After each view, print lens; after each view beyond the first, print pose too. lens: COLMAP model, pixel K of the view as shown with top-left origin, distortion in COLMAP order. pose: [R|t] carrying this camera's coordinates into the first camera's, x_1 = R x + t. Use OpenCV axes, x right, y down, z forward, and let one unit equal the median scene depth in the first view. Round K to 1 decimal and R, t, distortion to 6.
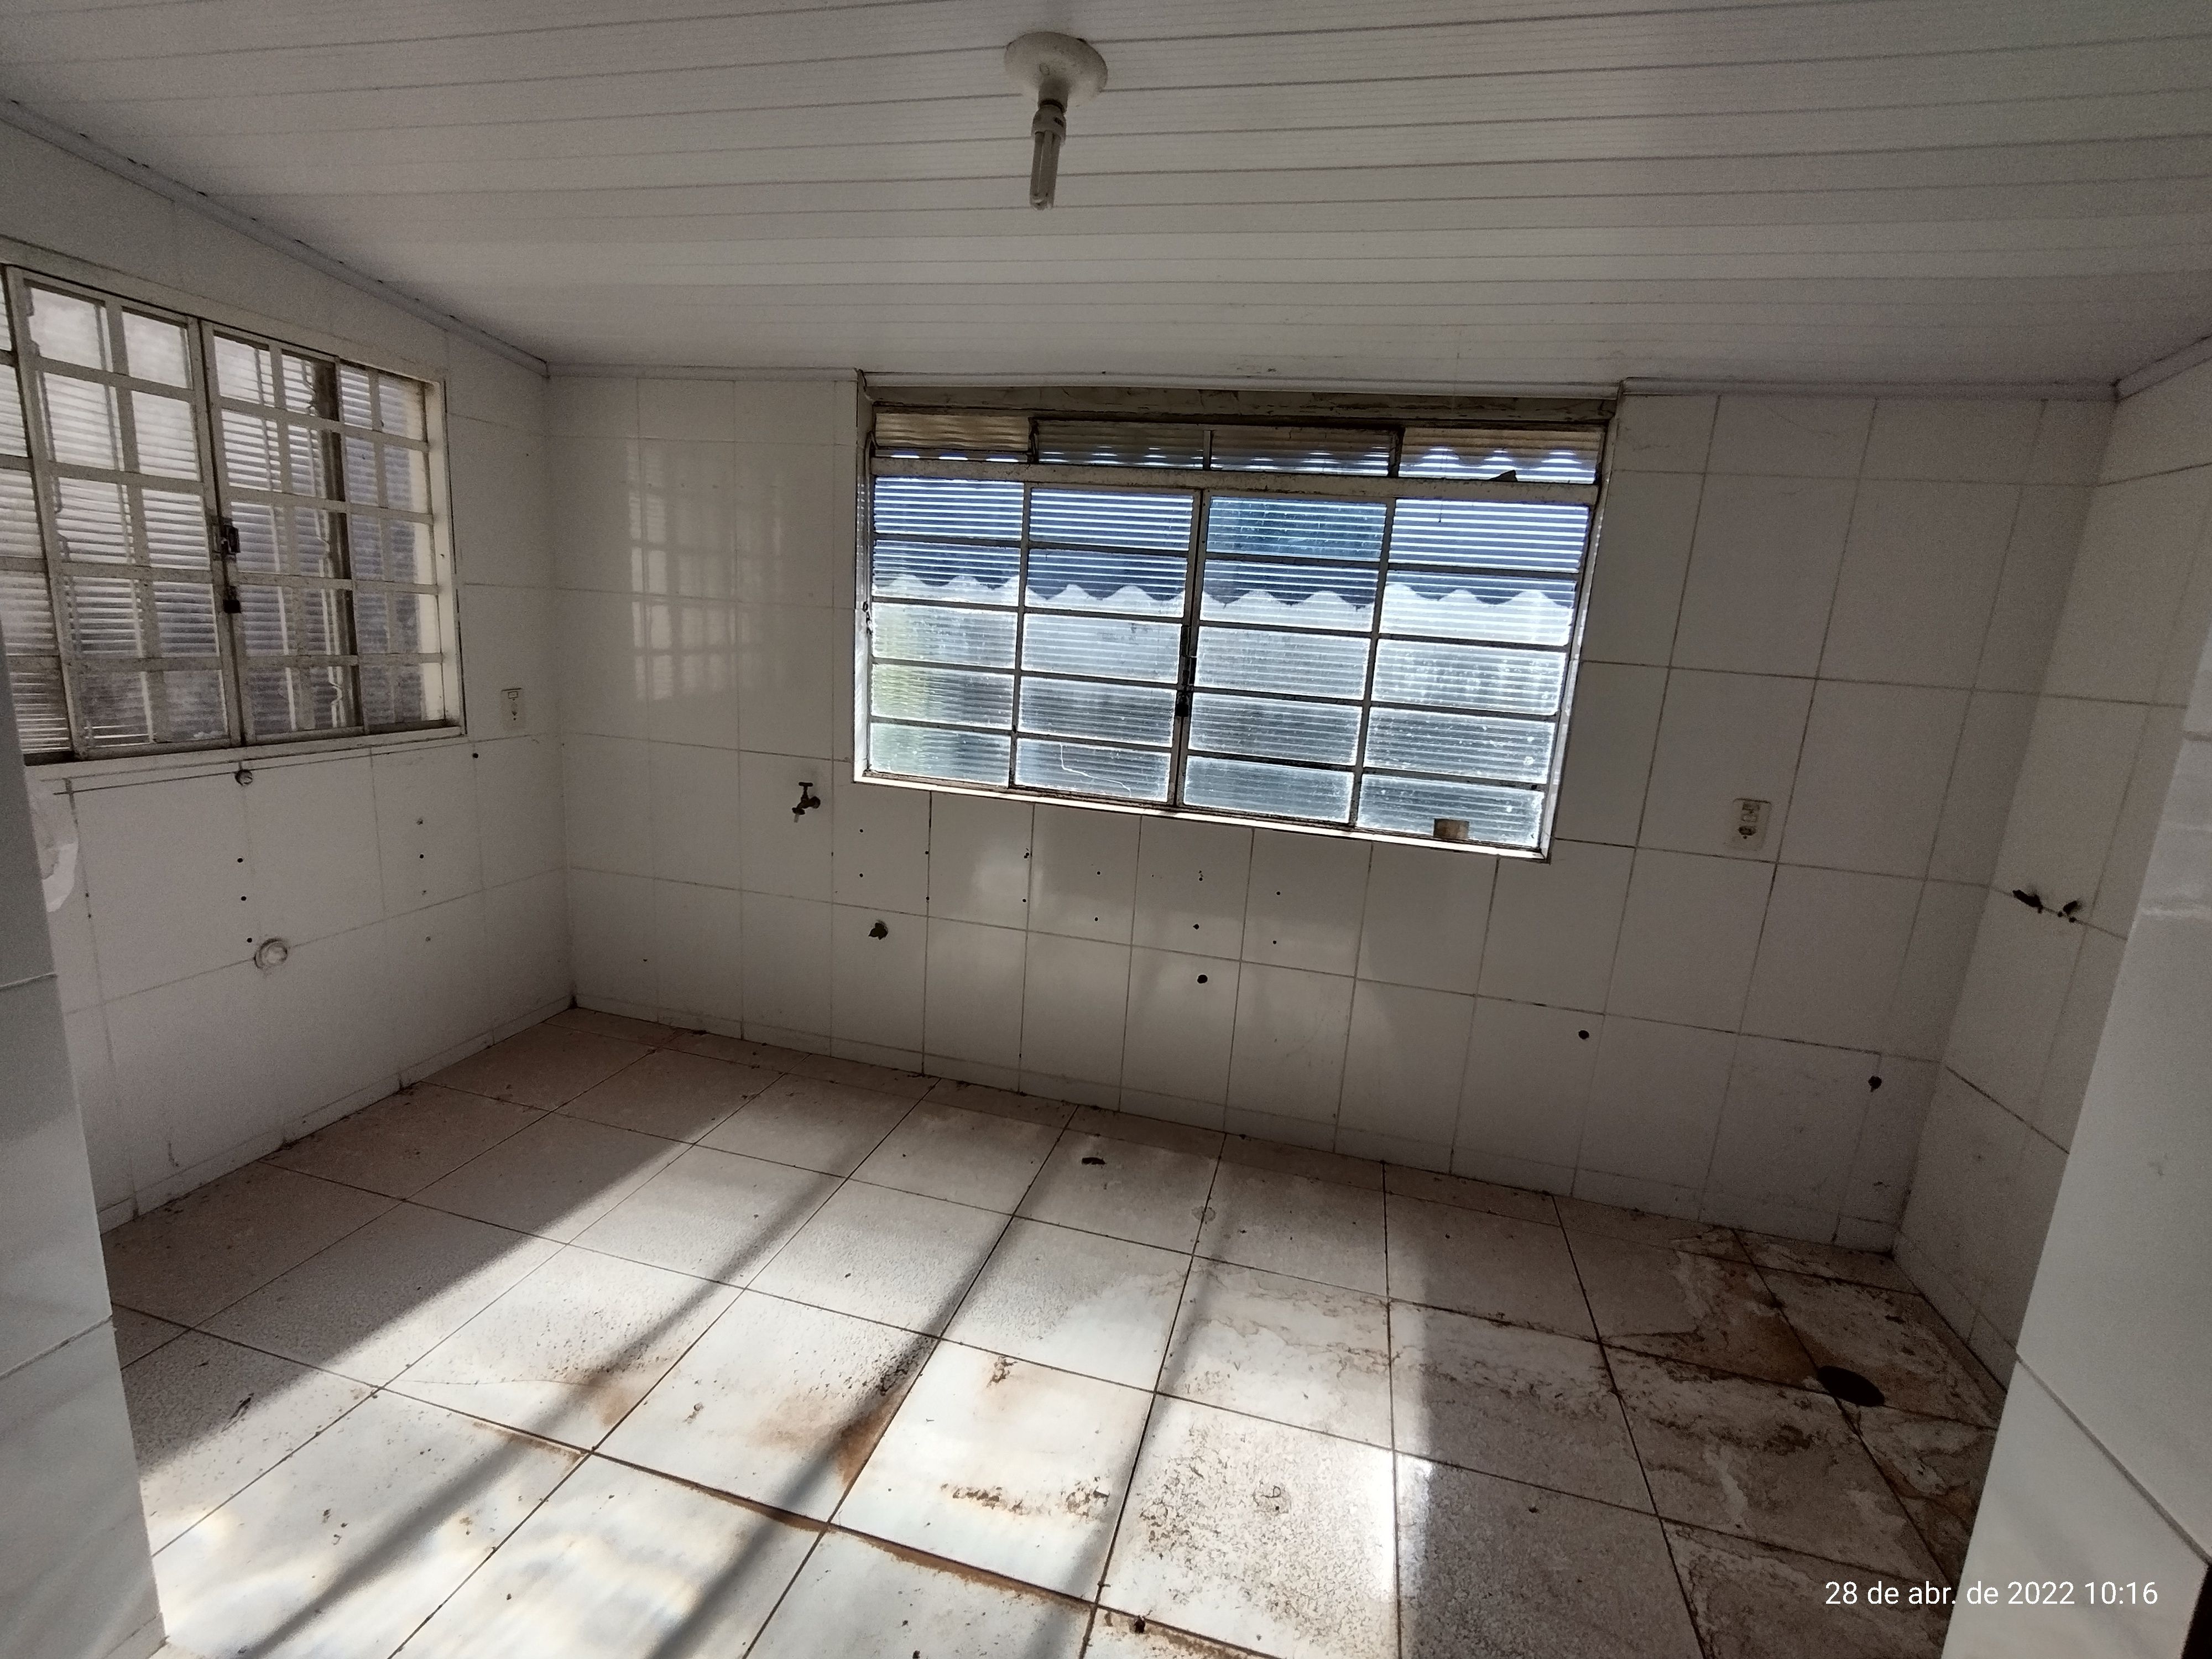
lens RADIAL K [[1009.7, 0, 1103.9], [0, 1009.7, 833.8], [0, 0, 1]] dist [0.000459, 0.000291]
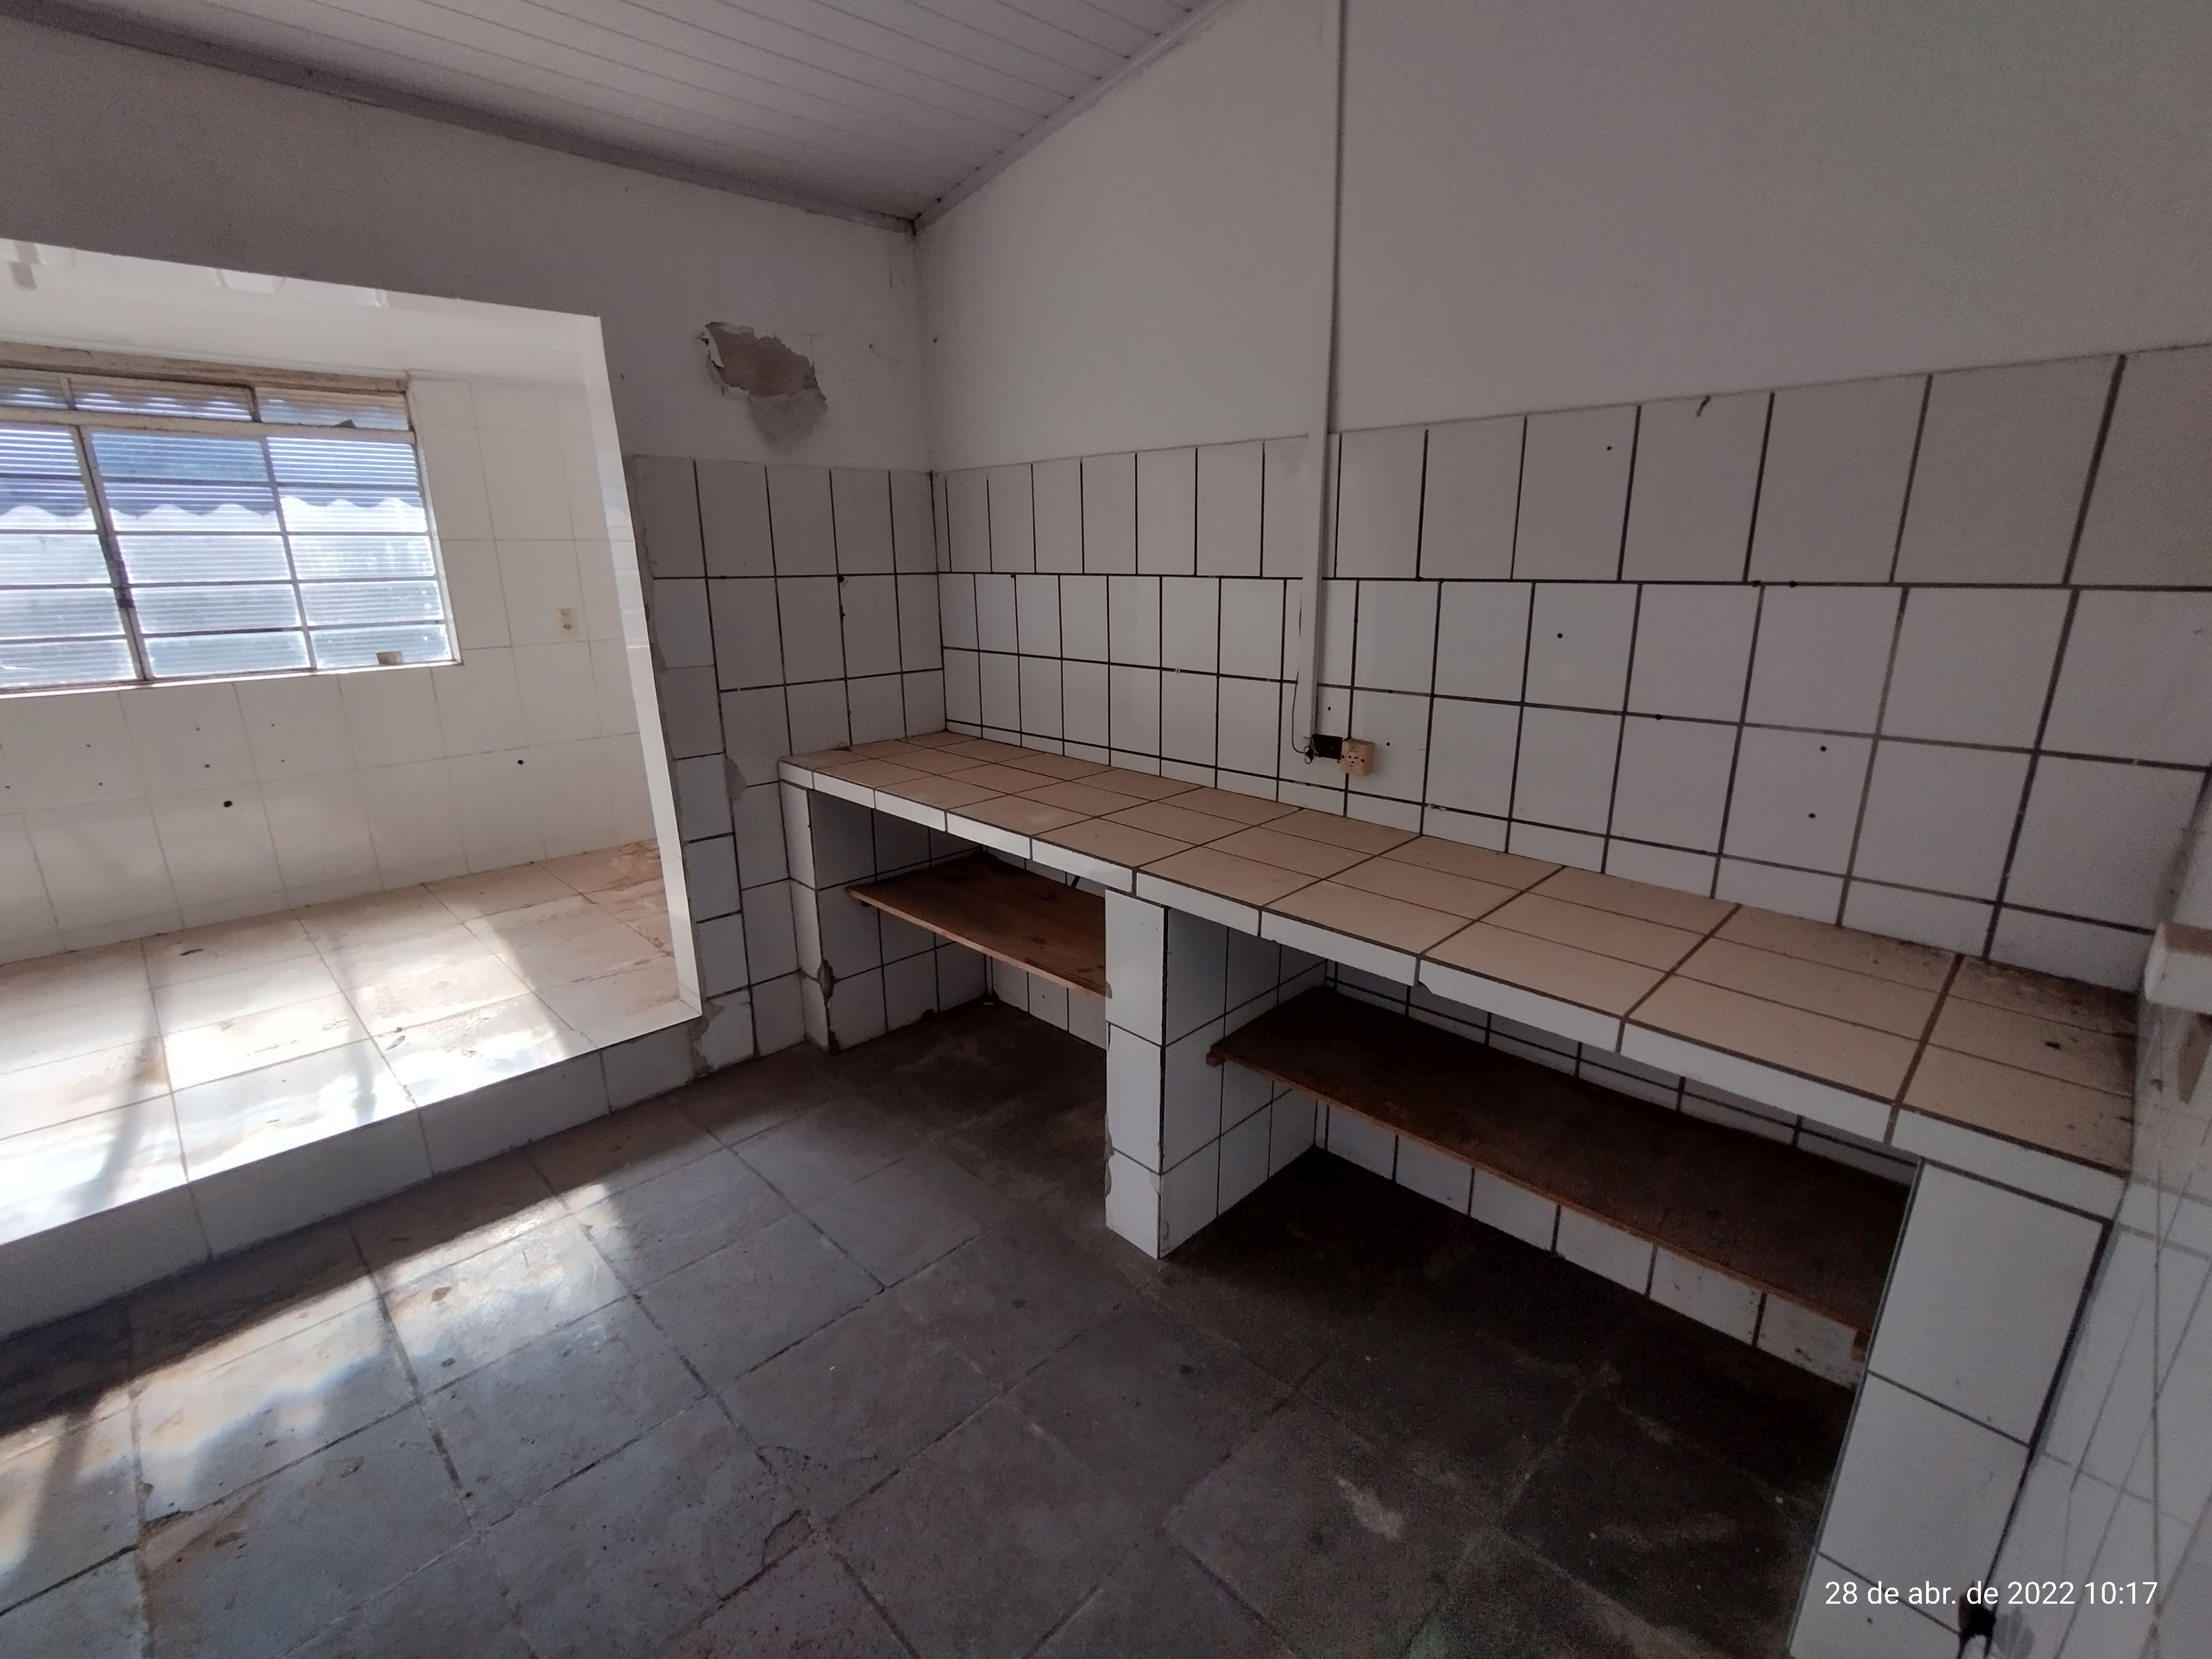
lens RADIAL K [[1009.7, 0, 1111.3], [0, 1009.7, 831.6], [0, 0, 1]] dist [0.000459, 0.000291]
pose [[0.510725, -0.306800, 0.803140, -0.422931], [0.215772, 0.950003, 0.225690, 0.139941], [-0.832227, 0.058030, 0.551389, -0.766537]]
